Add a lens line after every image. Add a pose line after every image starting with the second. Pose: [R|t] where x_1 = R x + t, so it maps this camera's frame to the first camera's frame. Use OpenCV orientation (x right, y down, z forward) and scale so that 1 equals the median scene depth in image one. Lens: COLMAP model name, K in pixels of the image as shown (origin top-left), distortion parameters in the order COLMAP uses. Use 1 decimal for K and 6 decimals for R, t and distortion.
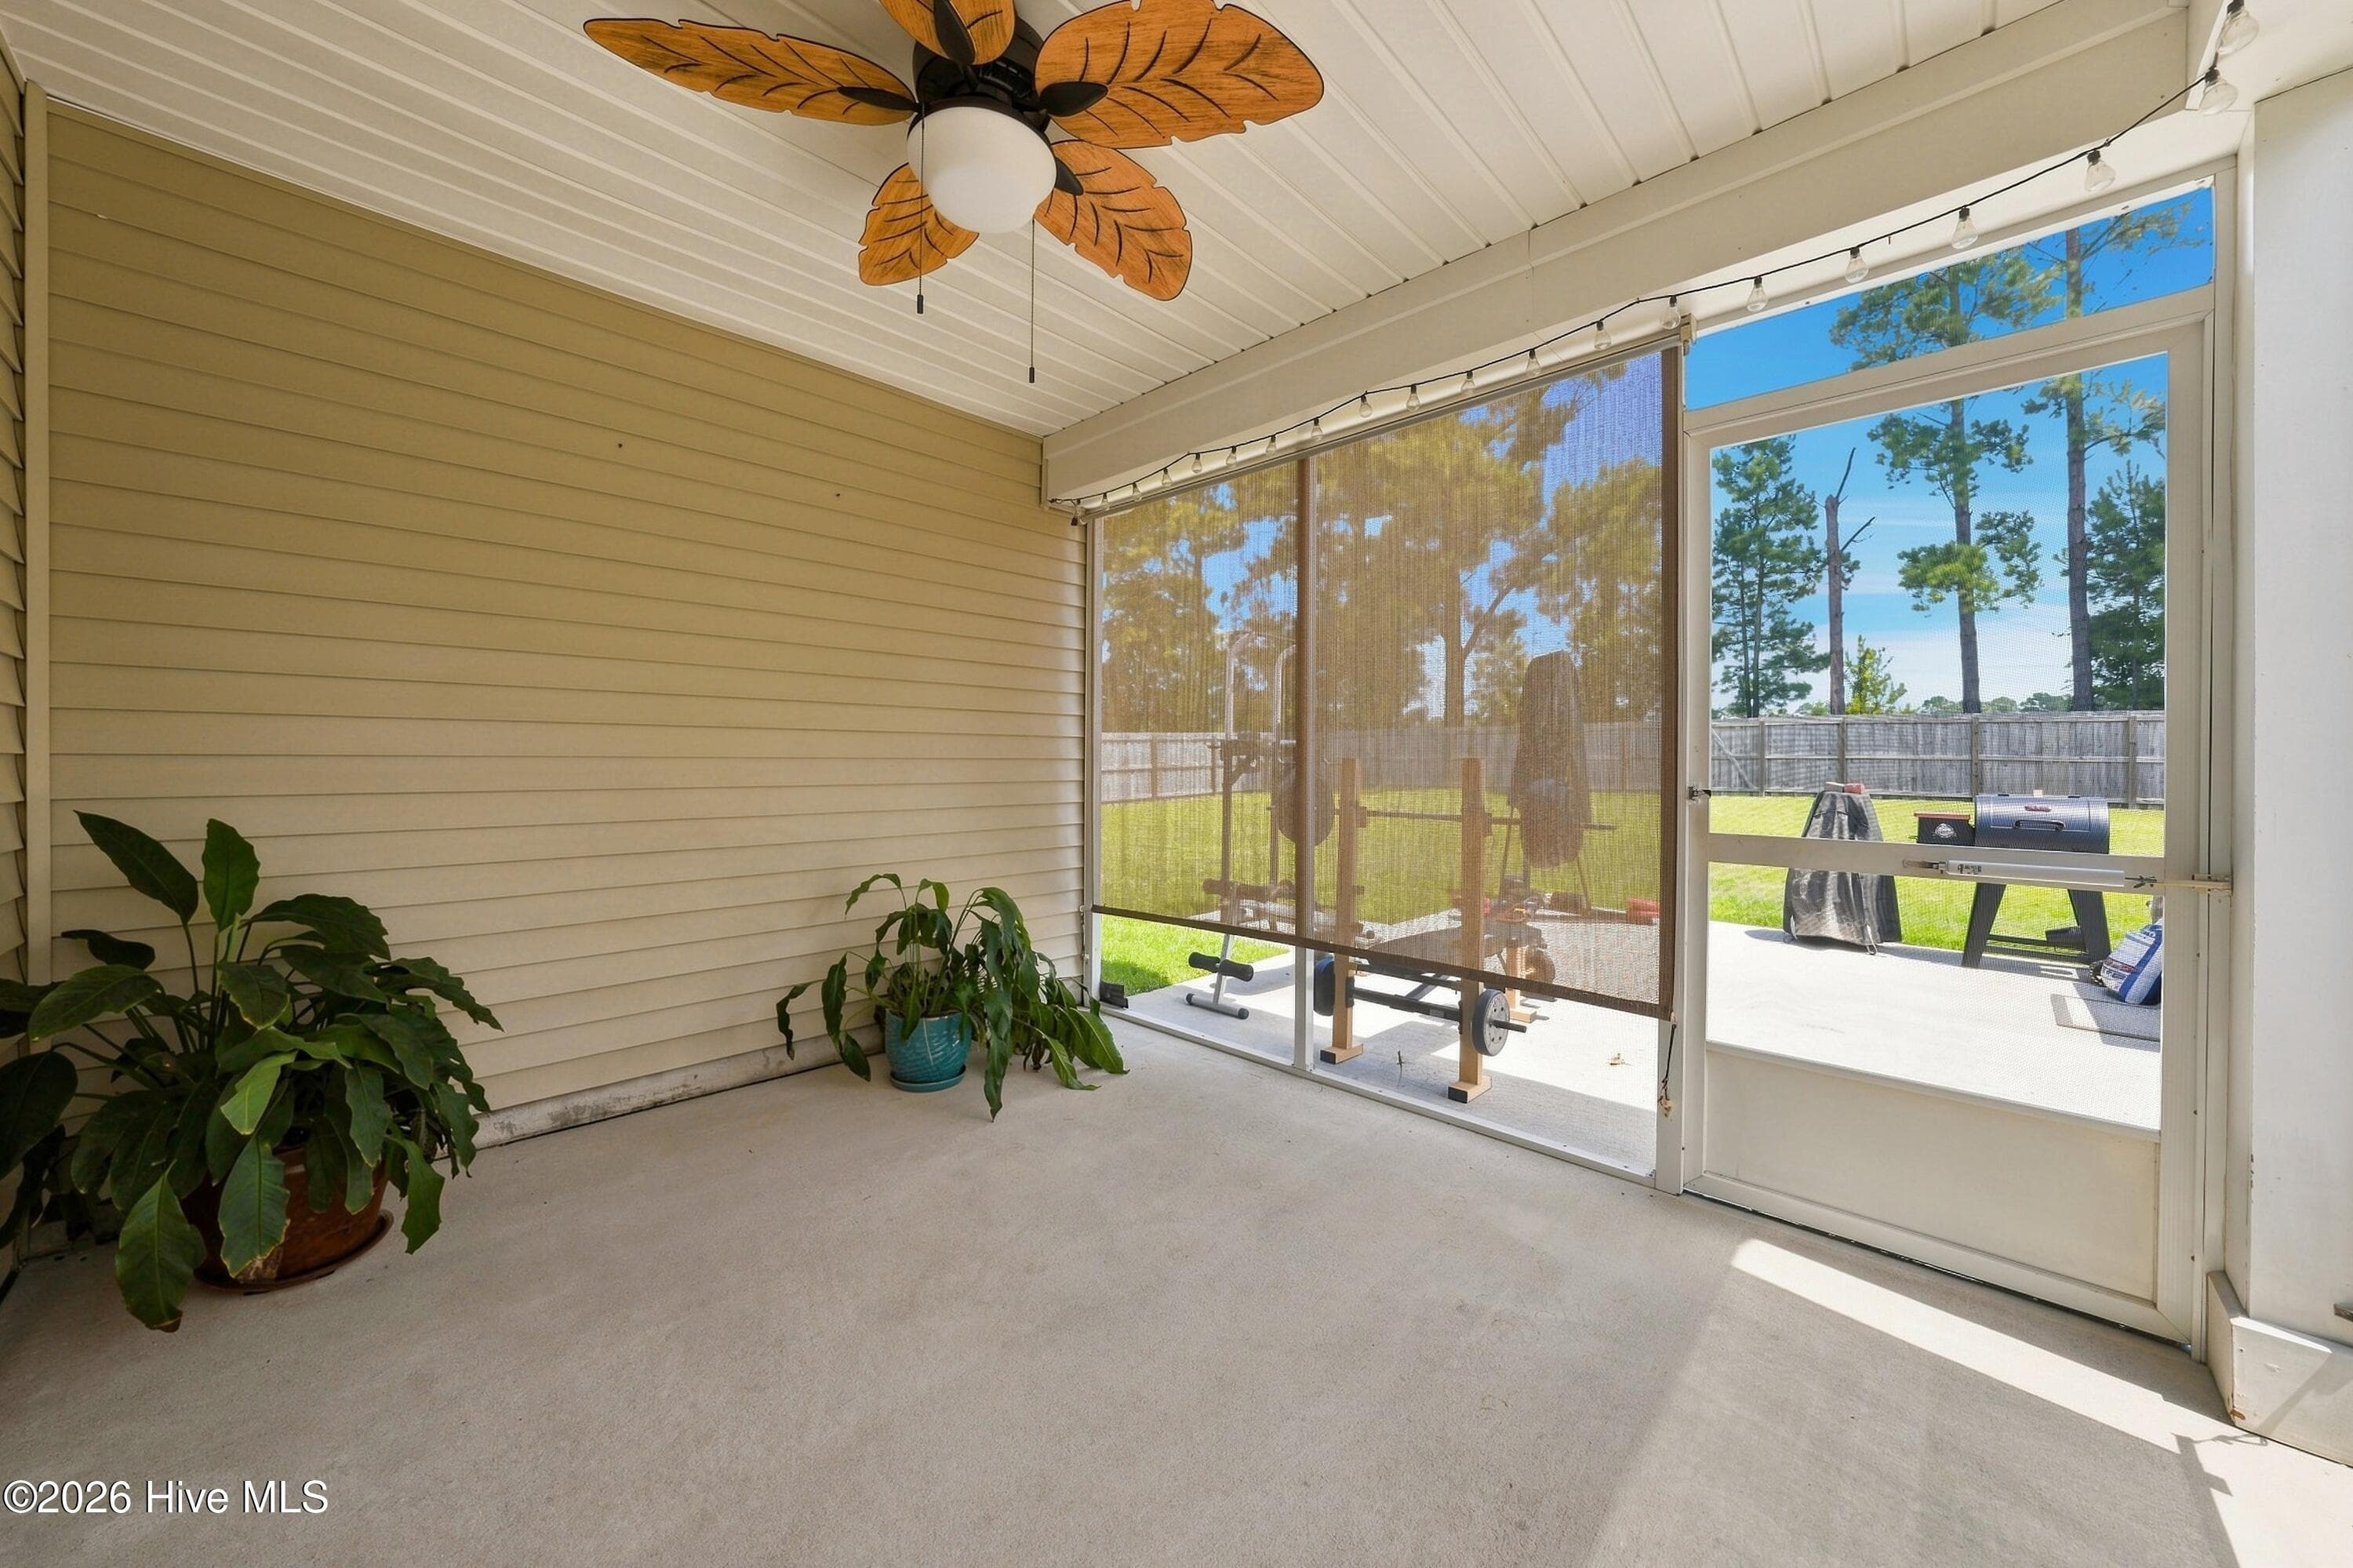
lens RADIAL K [[873.6, 0, 1176.5], [0, 873.6, 784.0], [0, 0, 1]] dist [-0.000431, 0.000021]
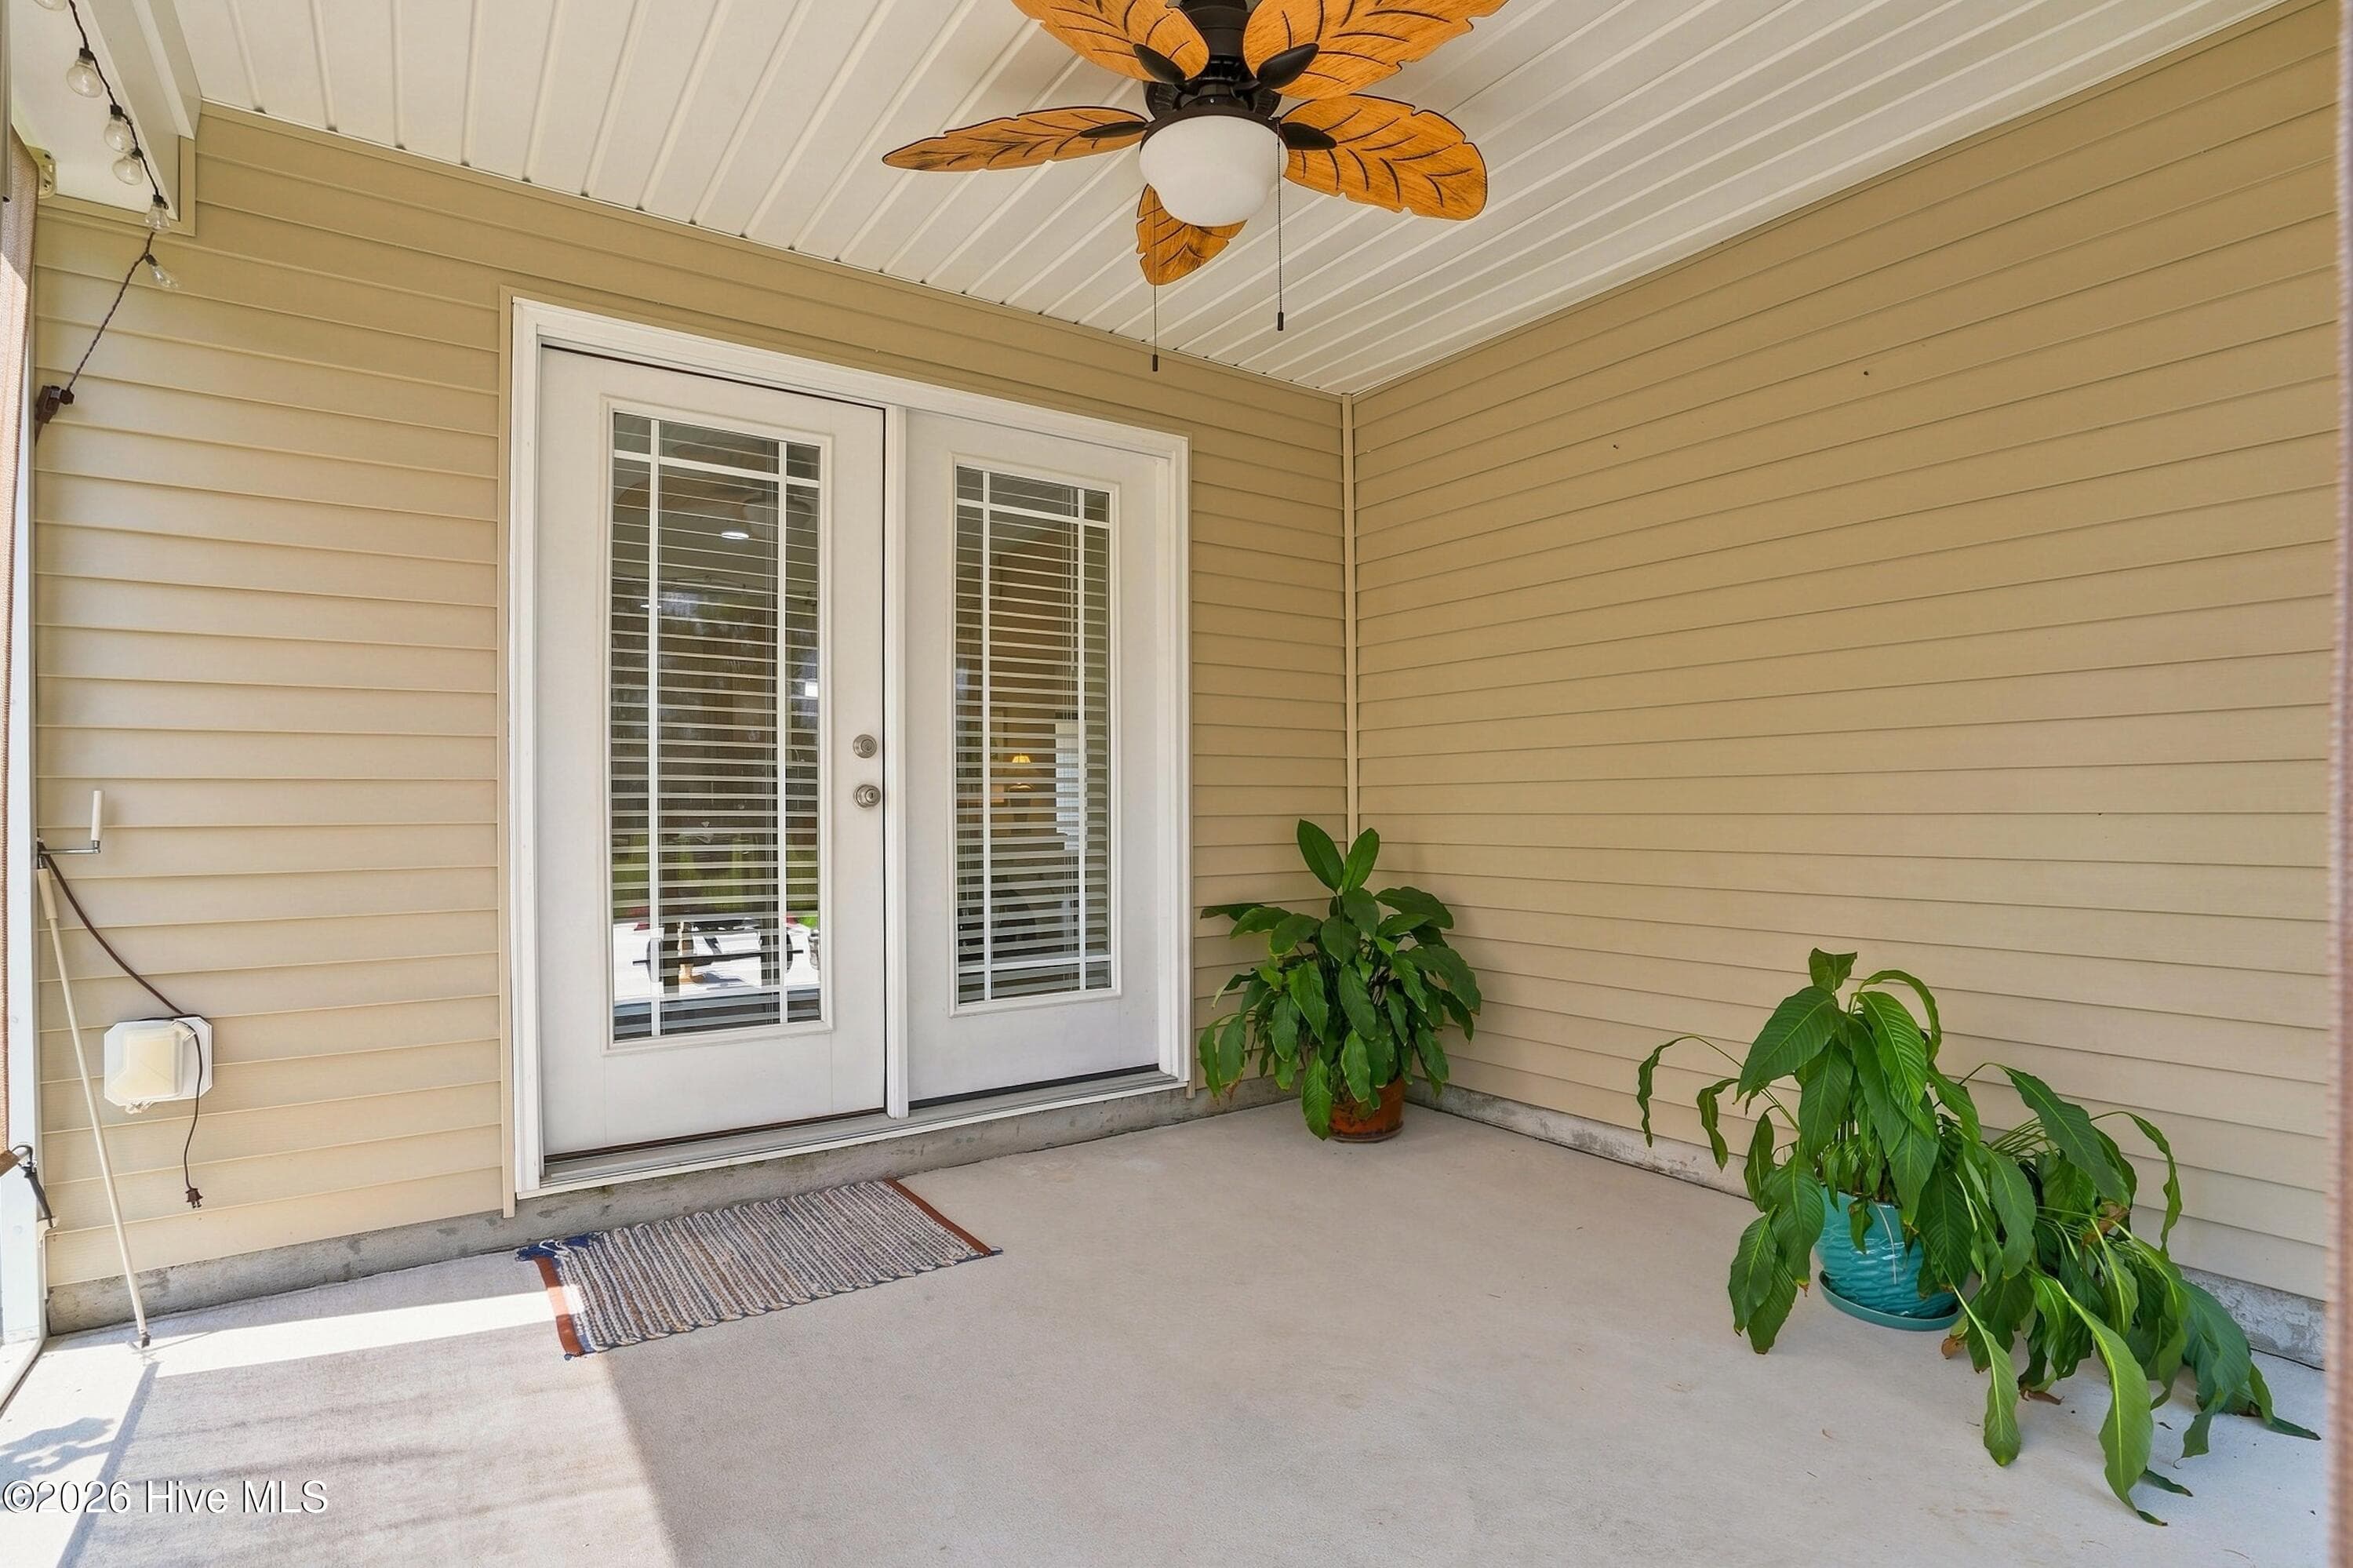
lens RADIAL K [[1167.4, 0, 1176.5], [0, 1167.4, 784.0], [0, 0, 1]] dist [-0.000070, 0.000087]
pose [[-0.178838, -0.019699, -0.983681, 0.297899], [-0.011224, 0.999775, -0.017981, 0.002158], [0.983815, 0.007826, -0.179019, 0.331866]]
